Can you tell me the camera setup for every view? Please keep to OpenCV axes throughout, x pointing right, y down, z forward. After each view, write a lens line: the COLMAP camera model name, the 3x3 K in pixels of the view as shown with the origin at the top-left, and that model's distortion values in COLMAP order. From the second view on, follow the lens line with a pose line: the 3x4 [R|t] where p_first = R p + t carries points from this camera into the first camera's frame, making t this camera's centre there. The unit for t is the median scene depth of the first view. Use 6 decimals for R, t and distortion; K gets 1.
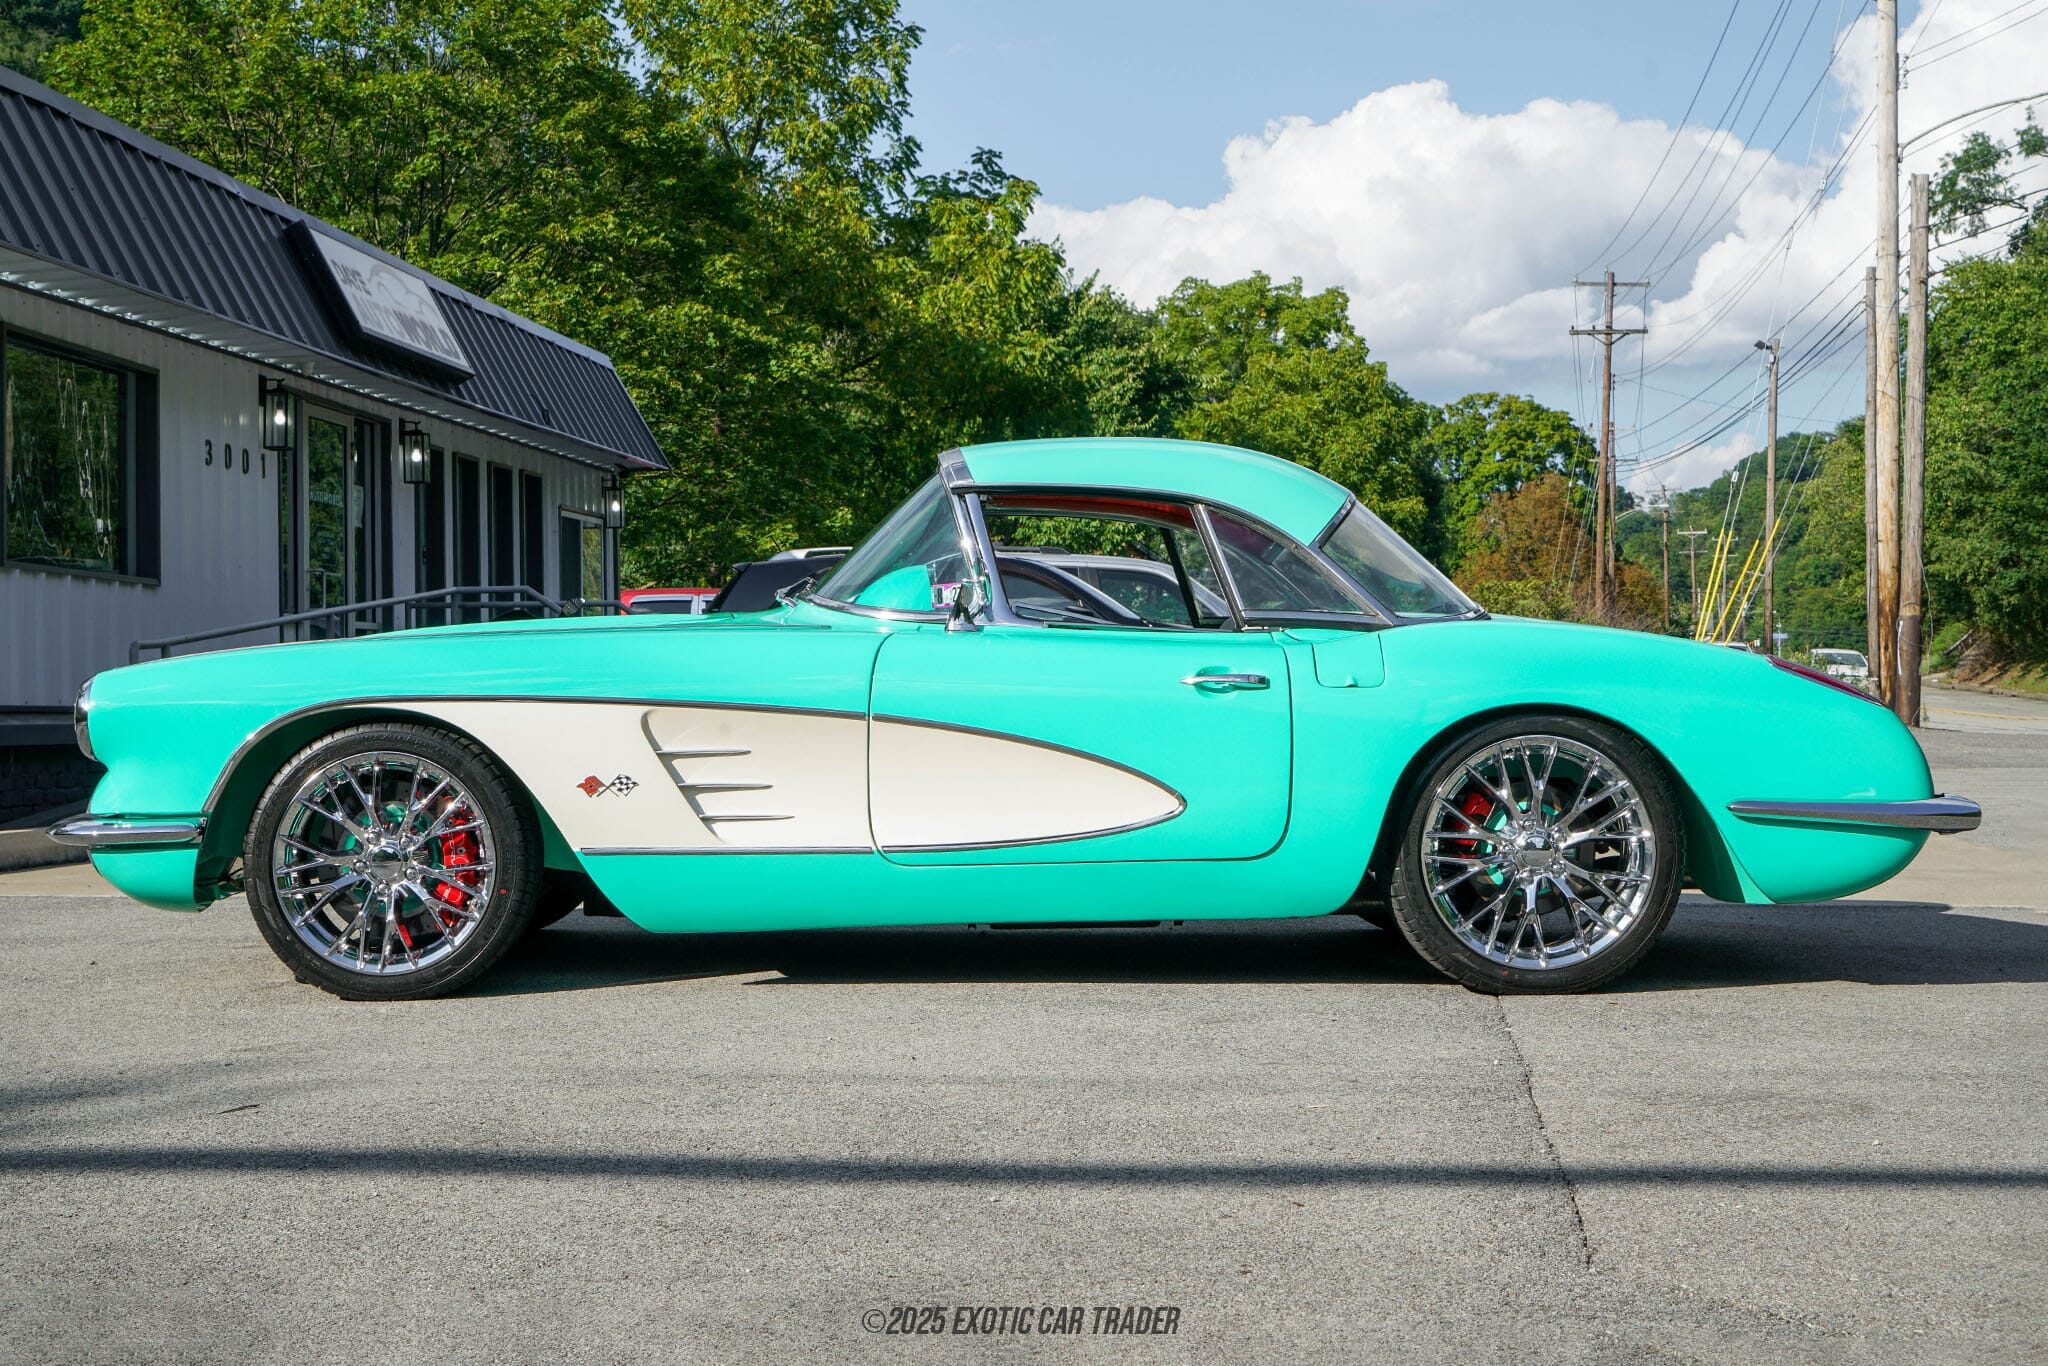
lens RADIAL K [[3027.6, 0, 1025.3], [0, 3027.6, 641.7], [0, 0, 1]] dist [-0.021217, -0.011476]
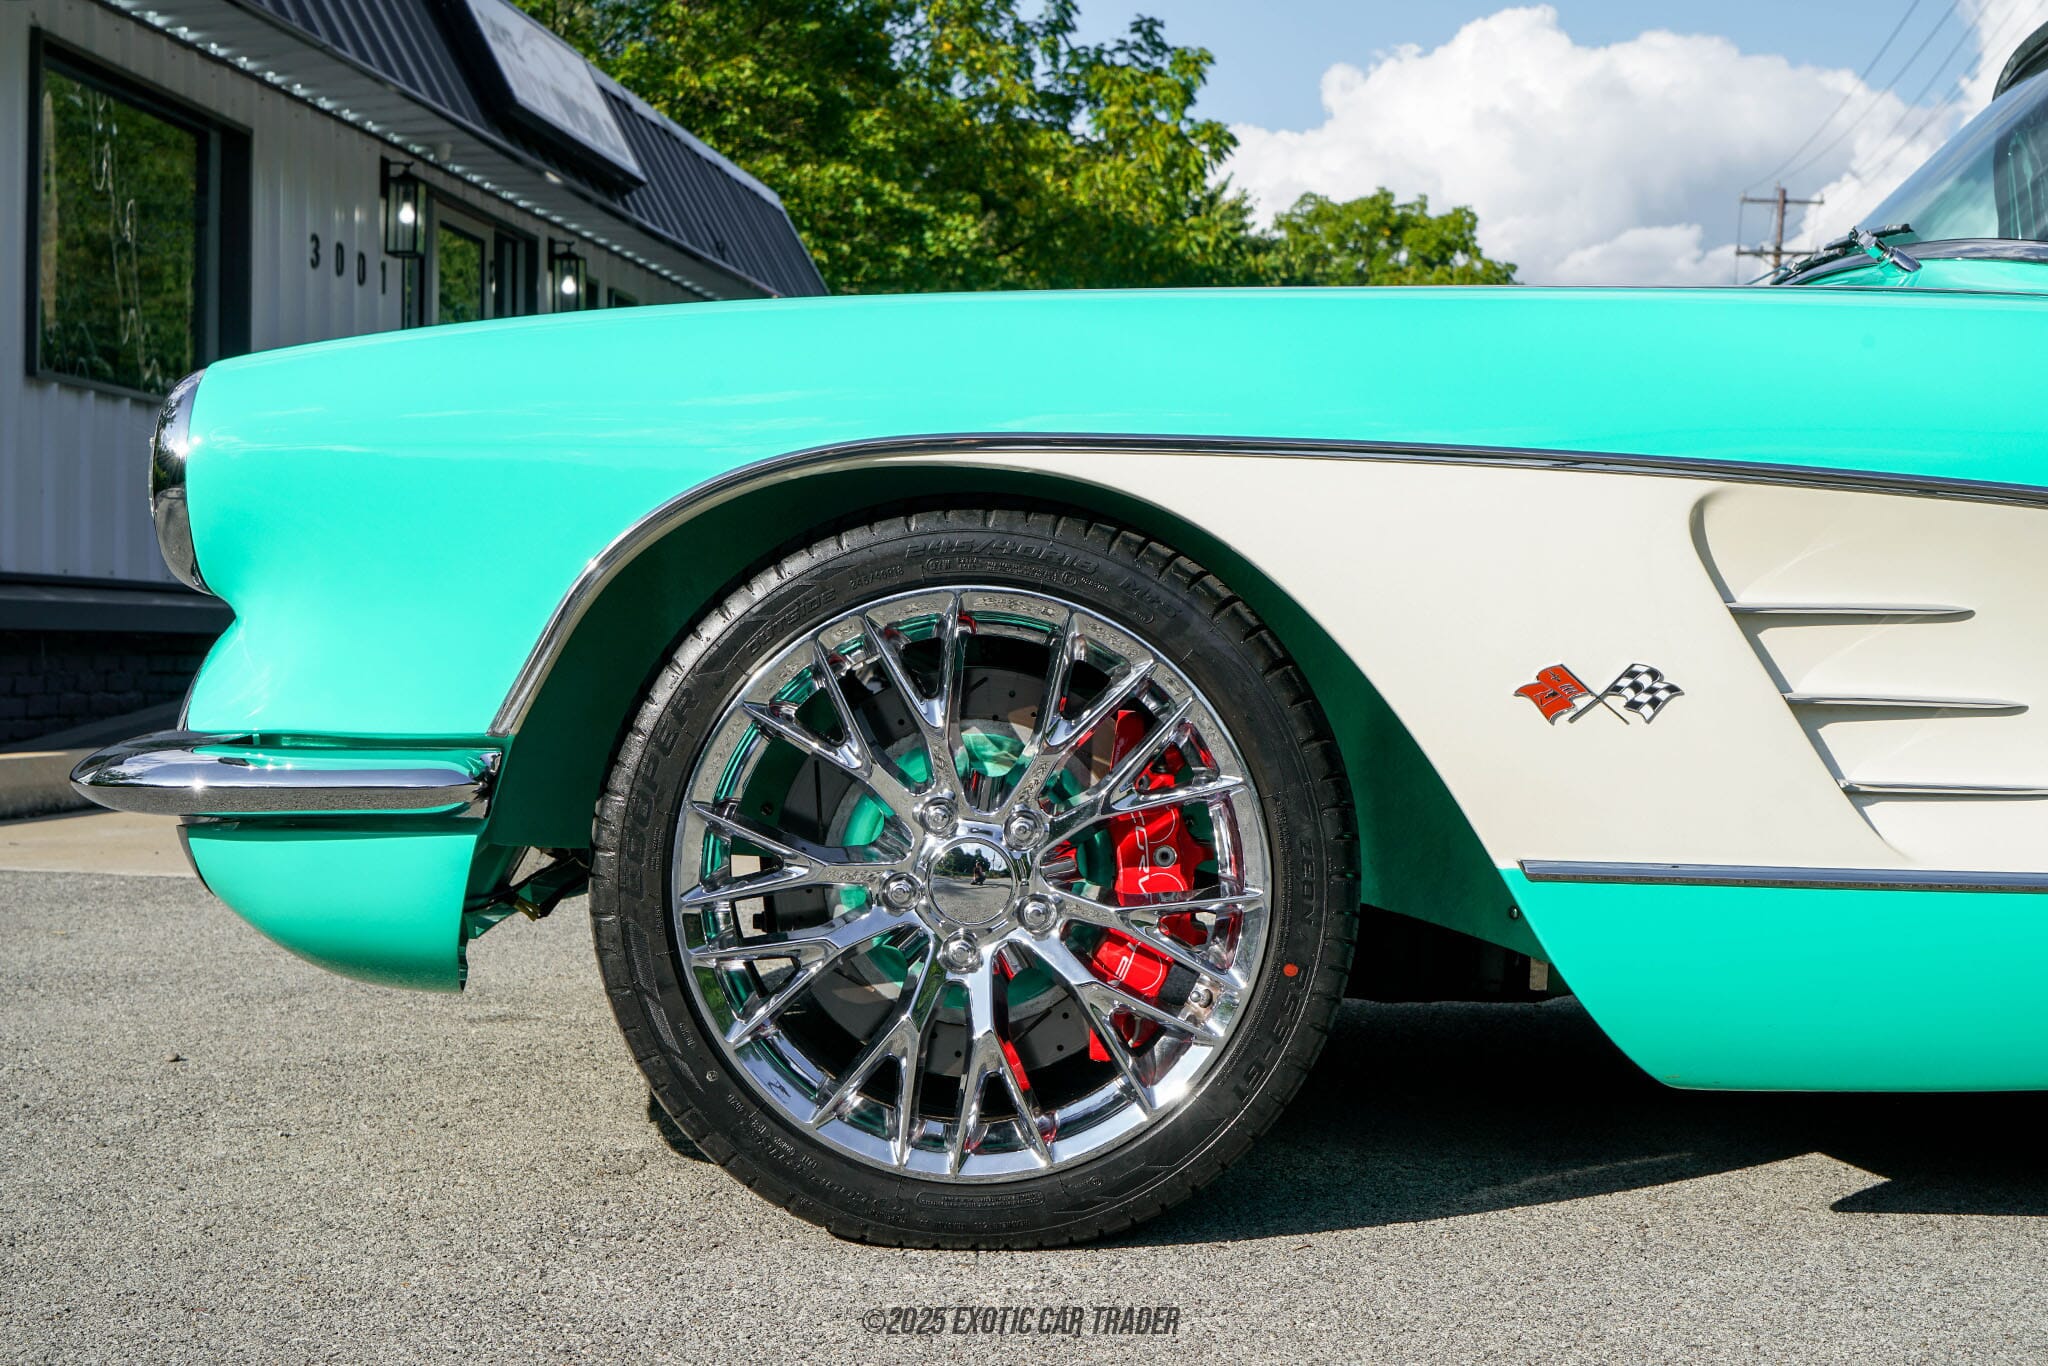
lens RADIAL K [[3058.6, 0, 1024.0], [0, 3058.6, 683.0], [0, 0, 1]] dist [-0.017696, 0.035610]
pose [[0.999488, 0.025908, -0.018749, -0.033151], [-0.025256, 0.999094, 0.034247, 0.005883], [0.019620, -0.033756, 0.999238, 0.103908]]
